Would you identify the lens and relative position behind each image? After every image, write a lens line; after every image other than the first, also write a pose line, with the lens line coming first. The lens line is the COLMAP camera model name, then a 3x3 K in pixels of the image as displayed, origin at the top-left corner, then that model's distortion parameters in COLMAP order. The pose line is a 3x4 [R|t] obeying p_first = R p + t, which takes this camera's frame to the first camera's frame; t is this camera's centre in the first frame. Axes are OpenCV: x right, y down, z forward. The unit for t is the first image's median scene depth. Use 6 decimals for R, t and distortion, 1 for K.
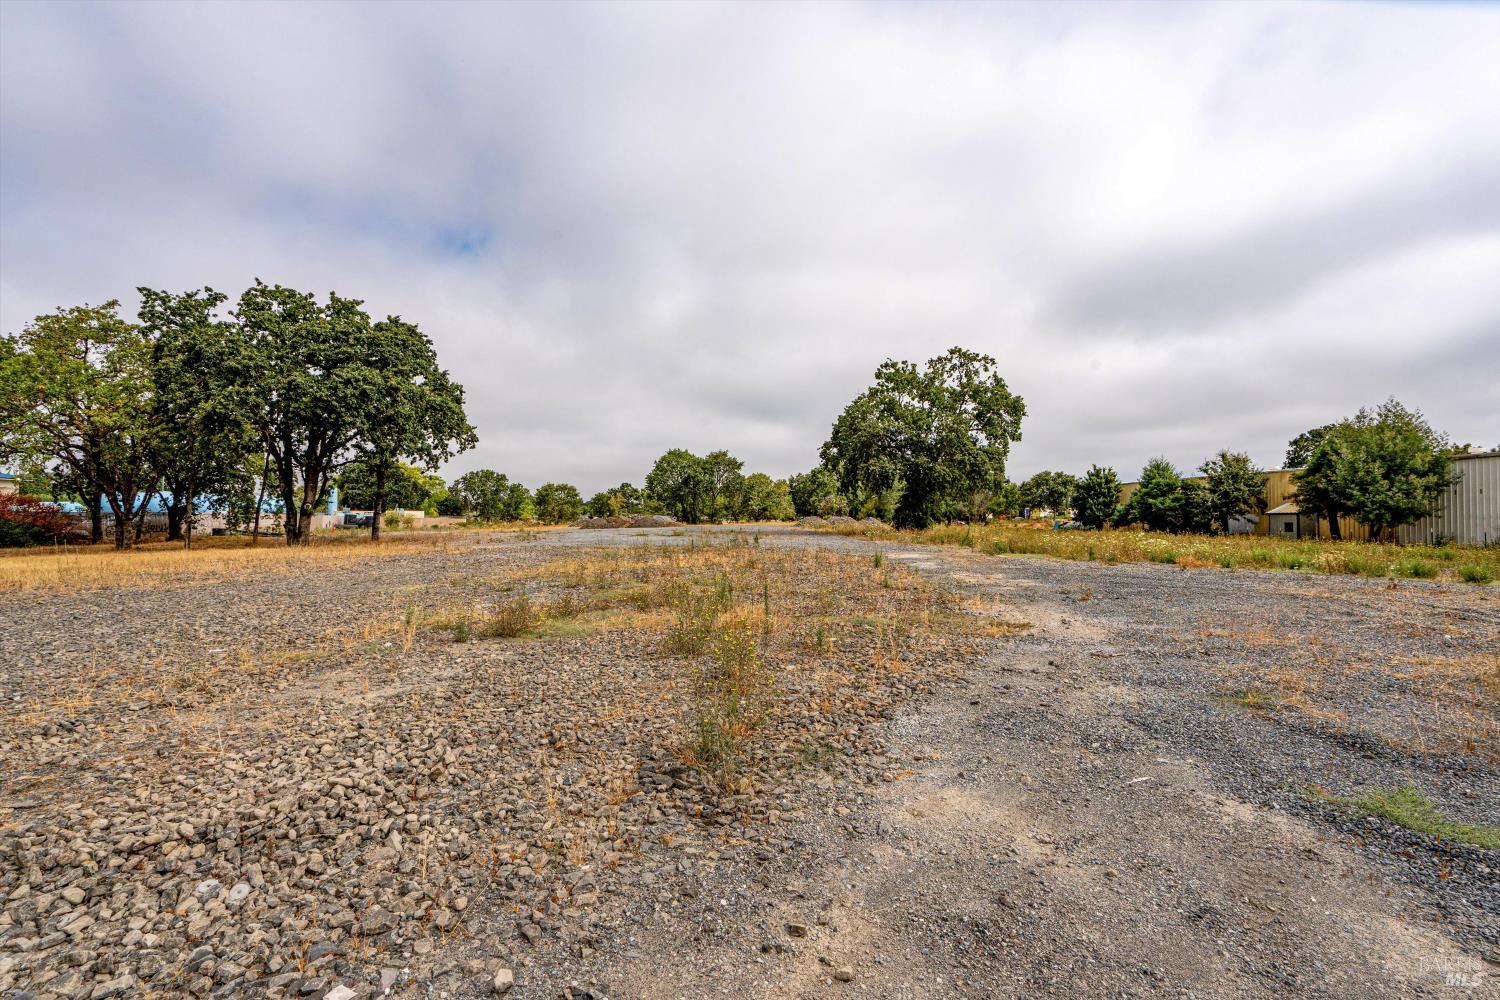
lens RADIAL K [[667.2, 0, 750.0], [0, 667.2, 500.0], [0, 0, 1]] dist [-0.016426, 0.000115]
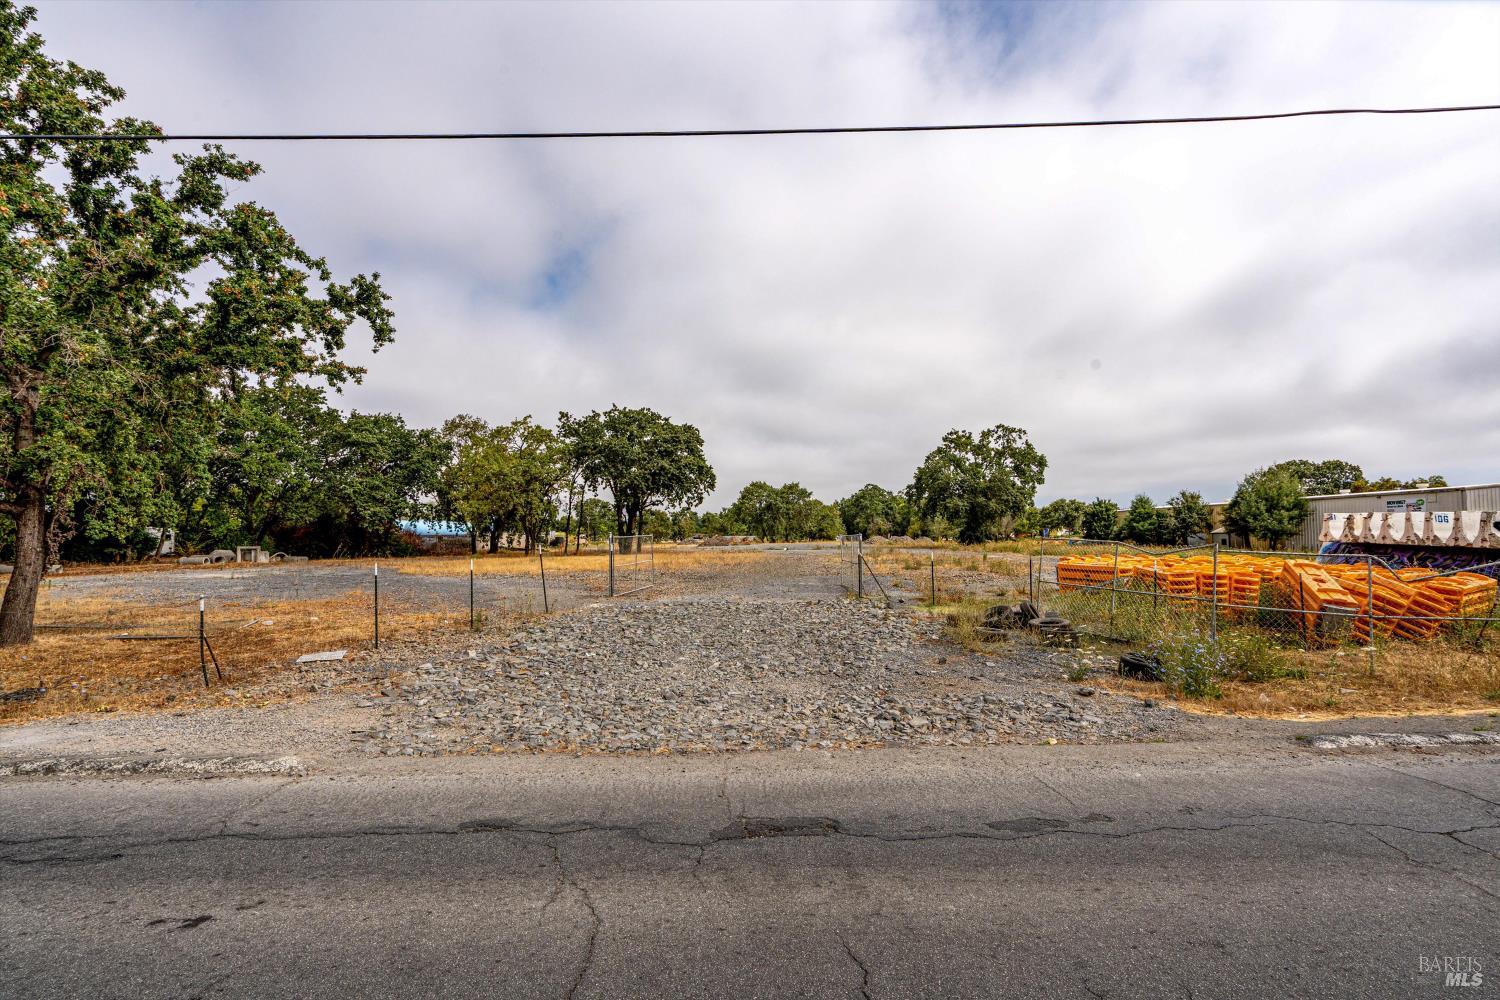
lens RADIAL K [[667.2, 0, 750.0], [0, 667.2, 500.0], [0, 0, 1]] dist [-0.016426, 0.000115]
pose [[0.999782, -0.004861, -0.020308, -0.114159], [0.004261, 0.999556, -0.029477, -0.007192], [0.020443, 0.029384, 0.999359, -0.257344]]
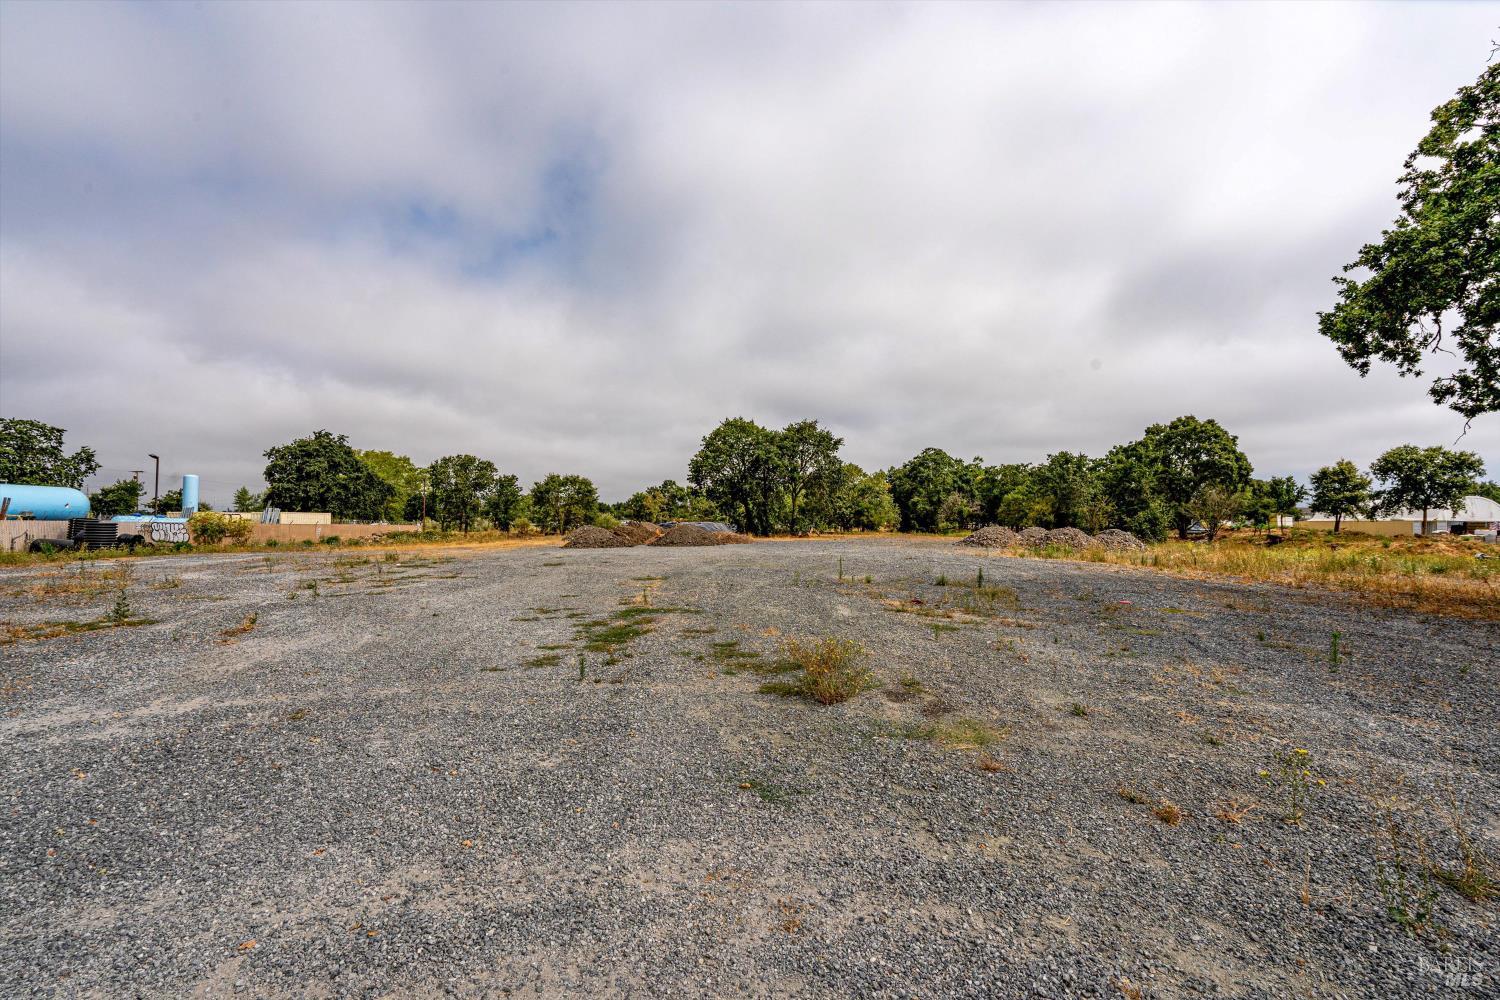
lens RADIAL K [[667.2, 0, 750.0], [0, 667.2, 500.0], [0, 0, 1]] dist [-0.016426, 0.000115]
pose [[0.997091, 0.002319, -0.076179, -0.056025], [-0.002814, 0.999976, -0.006387, 0.006721], [0.076163, 0.006583, 0.997074, 0.417369]]
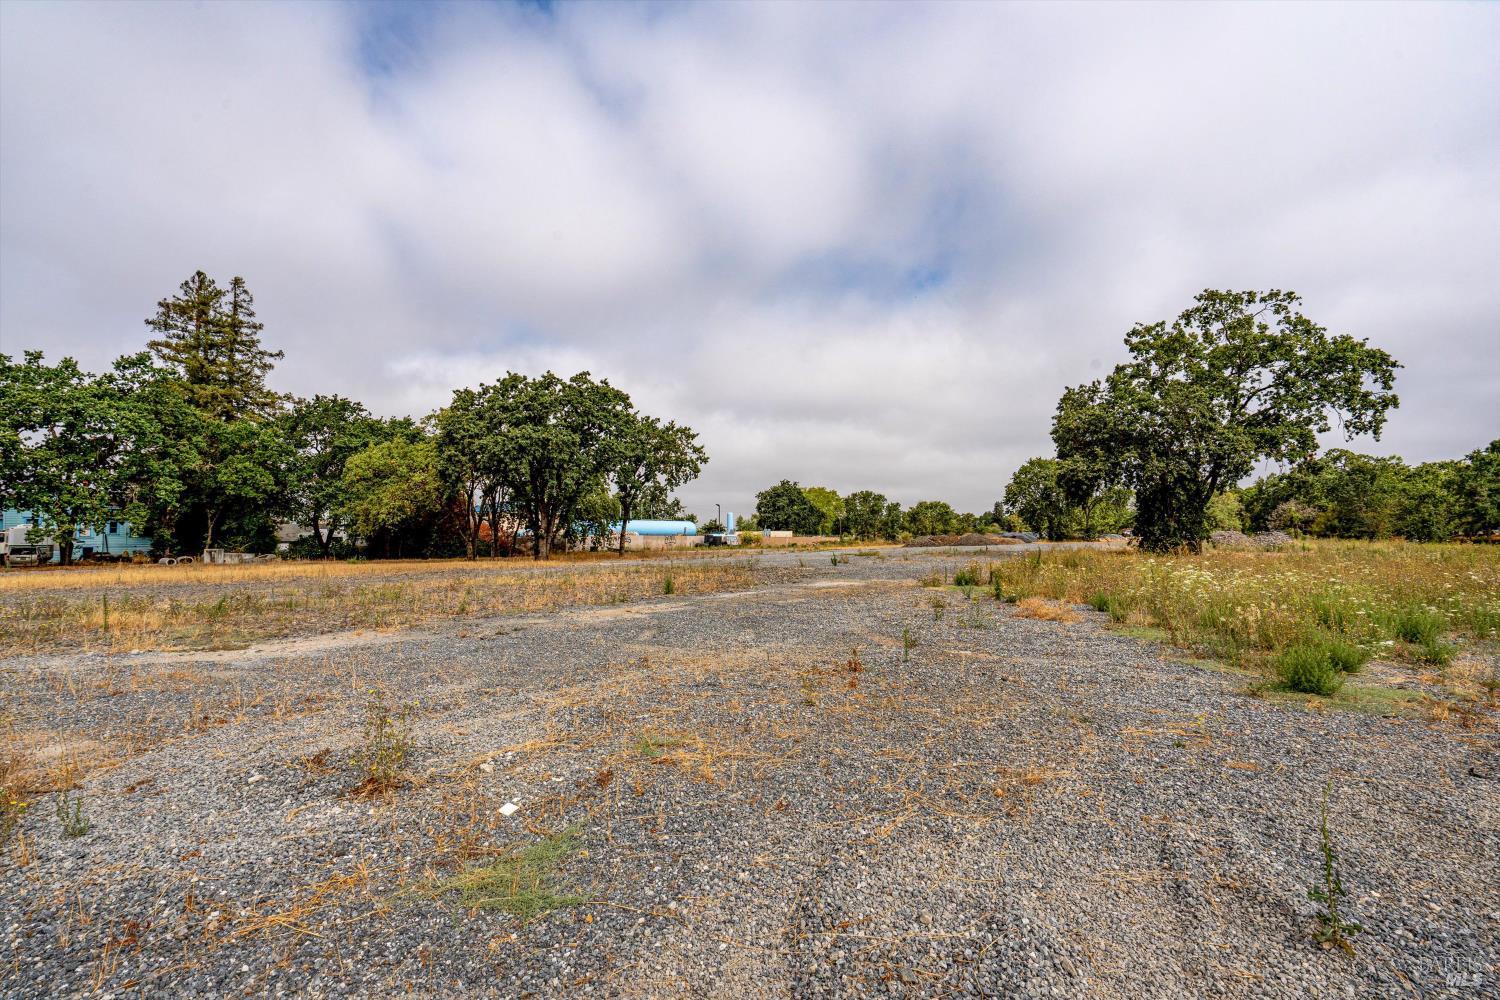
lens RADIAL K [[667.2, 0, 750.0], [0, 667.2, 500.0], [0, 0, 1]] dist [-0.016426, 0.000115]
pose [[0.768242, -0.041758, -0.638796, 0.184195], [0.025042, 0.999067, -0.035192, 0.001861], [0.639669, 0.011039, 0.768571, 0.077633]]
